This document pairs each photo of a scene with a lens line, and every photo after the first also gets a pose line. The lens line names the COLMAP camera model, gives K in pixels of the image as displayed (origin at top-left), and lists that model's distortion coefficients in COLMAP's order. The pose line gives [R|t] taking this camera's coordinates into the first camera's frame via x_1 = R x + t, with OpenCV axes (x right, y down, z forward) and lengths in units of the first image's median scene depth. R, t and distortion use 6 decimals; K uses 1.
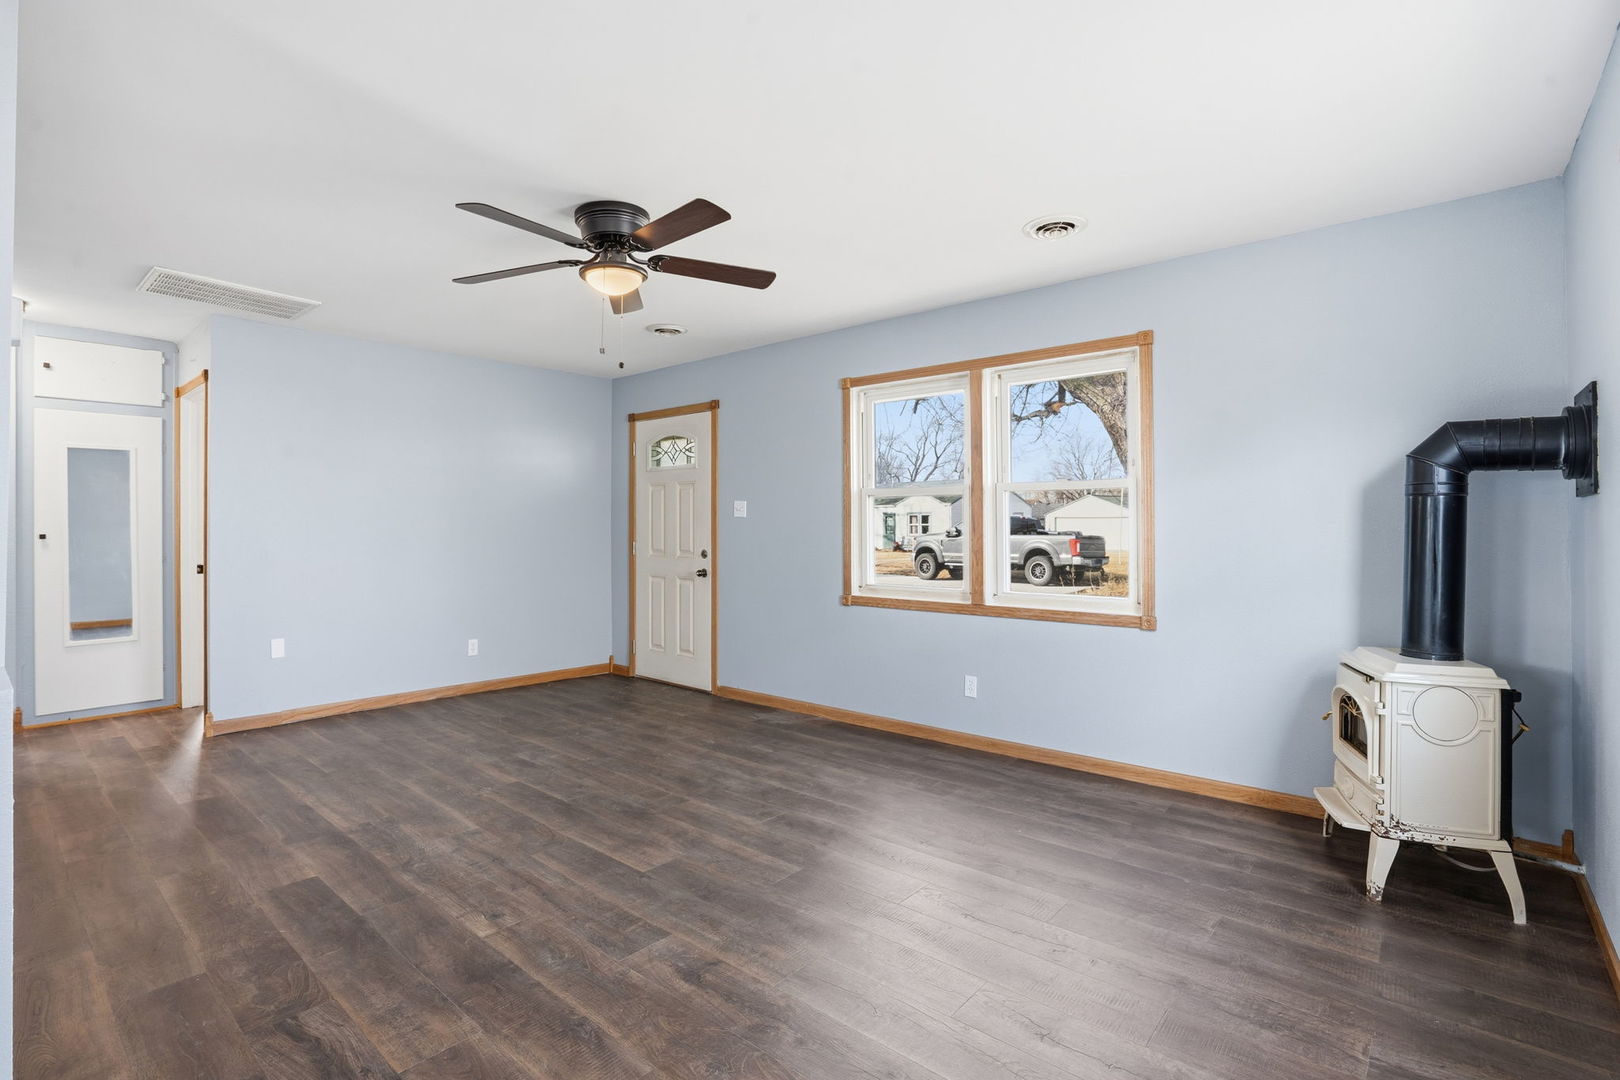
lens RADIAL K [[734.3, 0, 820.2], [0, 734.3, 523.7], [0, 0, 1]] dist [-0.010425, 0.000799]
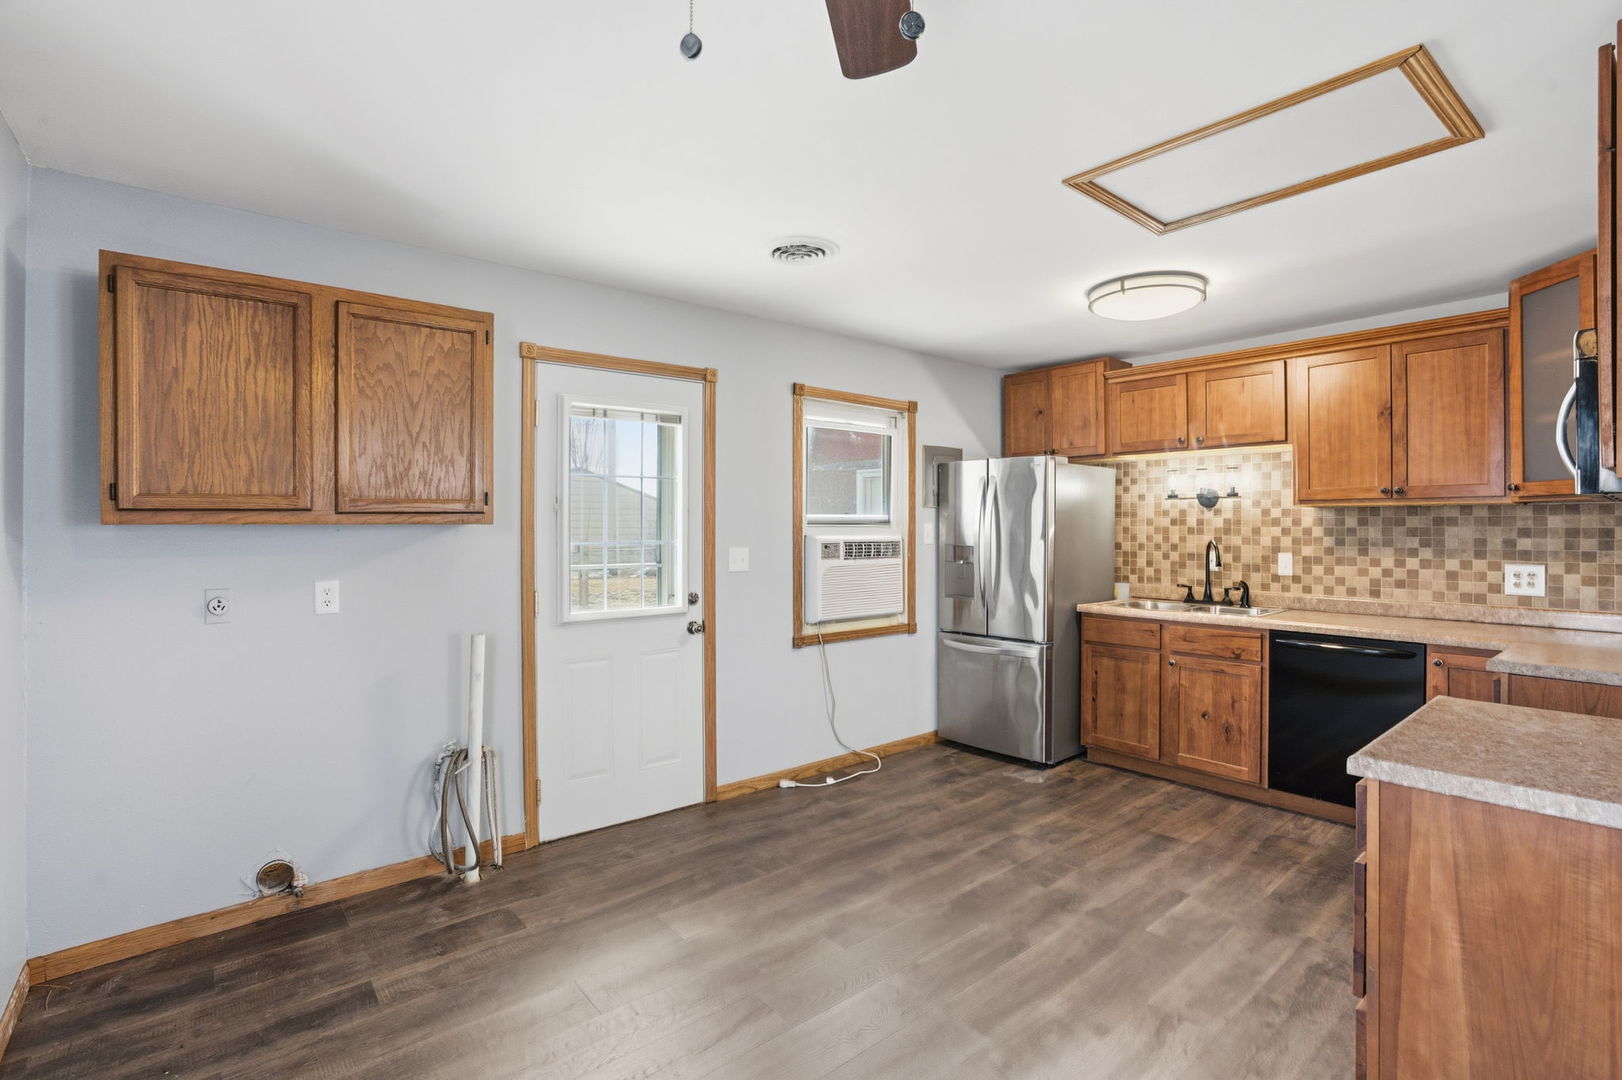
lens RADIAL K [[735.2, 0, 821.2], [0, 735.2, 523.6], [0, 0, 1]] dist [-0.010425, 0.000799]
pose [[0.159290, 0.002737, 0.987228, -0.792428], [0.000803, 0.999995, -0.002902, -0.022999], [-0.987232, 0.001255, 0.159287, 0.785655]]
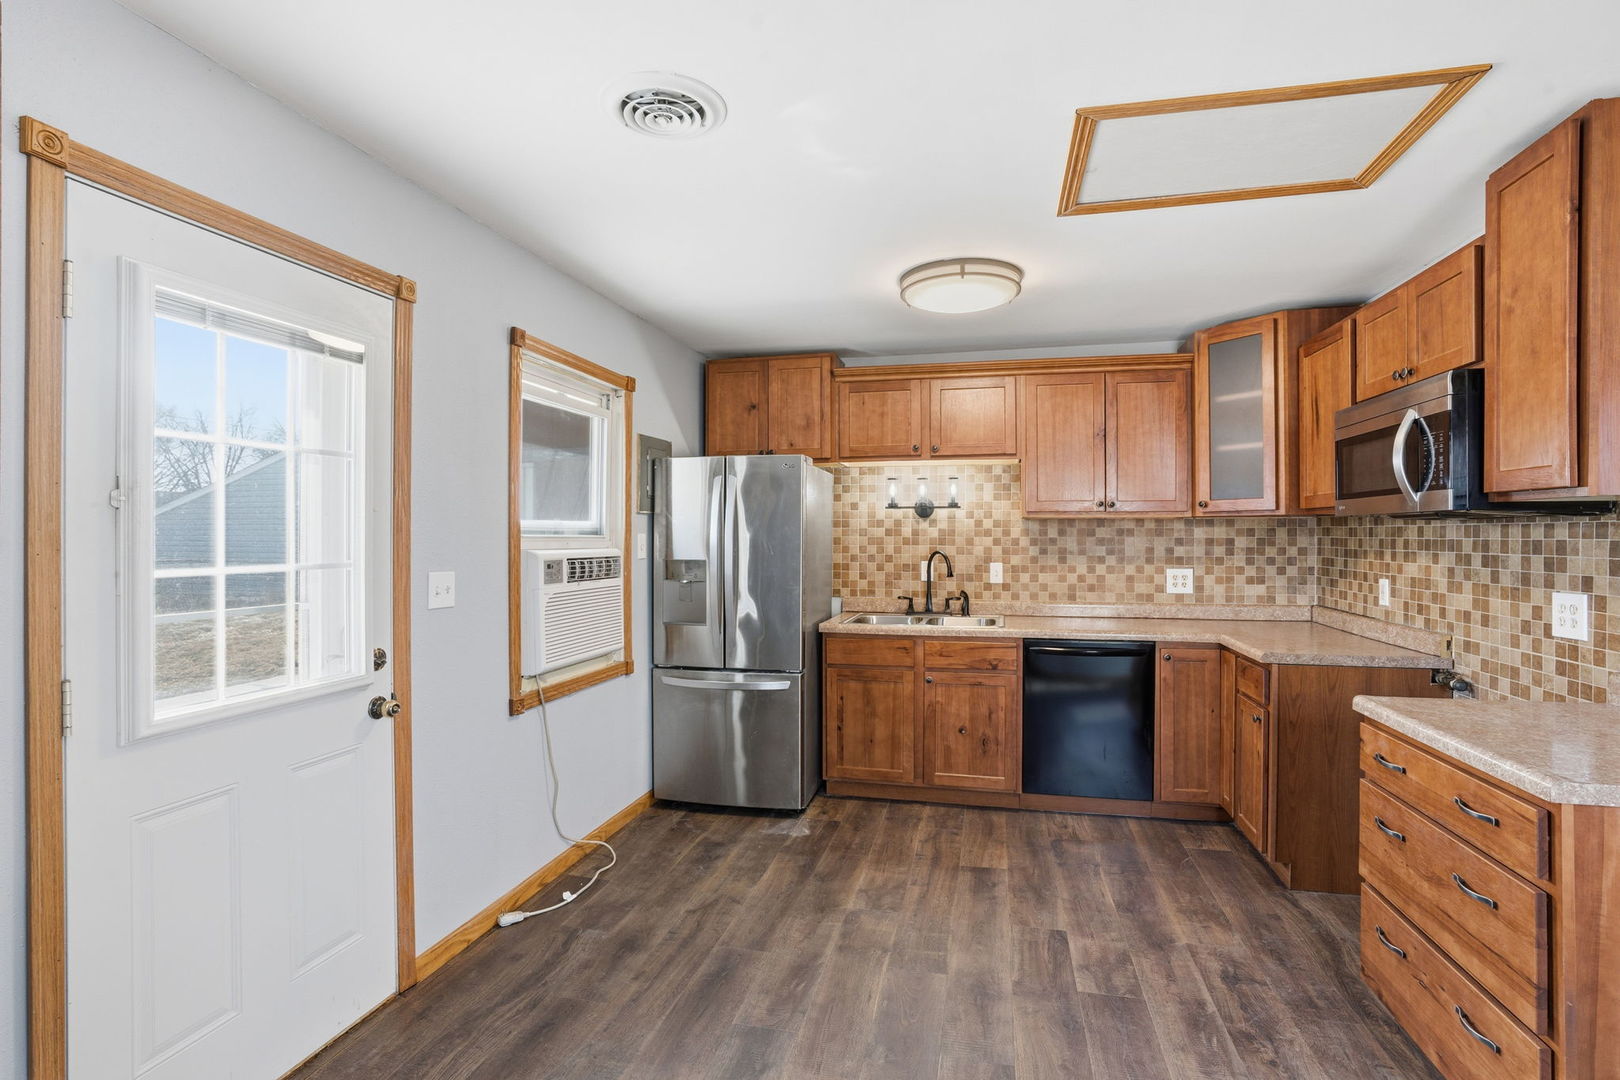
lens RADIAL K [[764.1, 0, 810.4], [0, 764.1, 533.4], [0, 0, 1]] dist [-0.040338, 0.012807]
pose [[-0.433498, 0.002430, 0.901151, -0.621674], [0.000605, 0.999997, -0.002405, -0.023774], [-0.901154, -0.000497, -0.433498, 0.971591]]
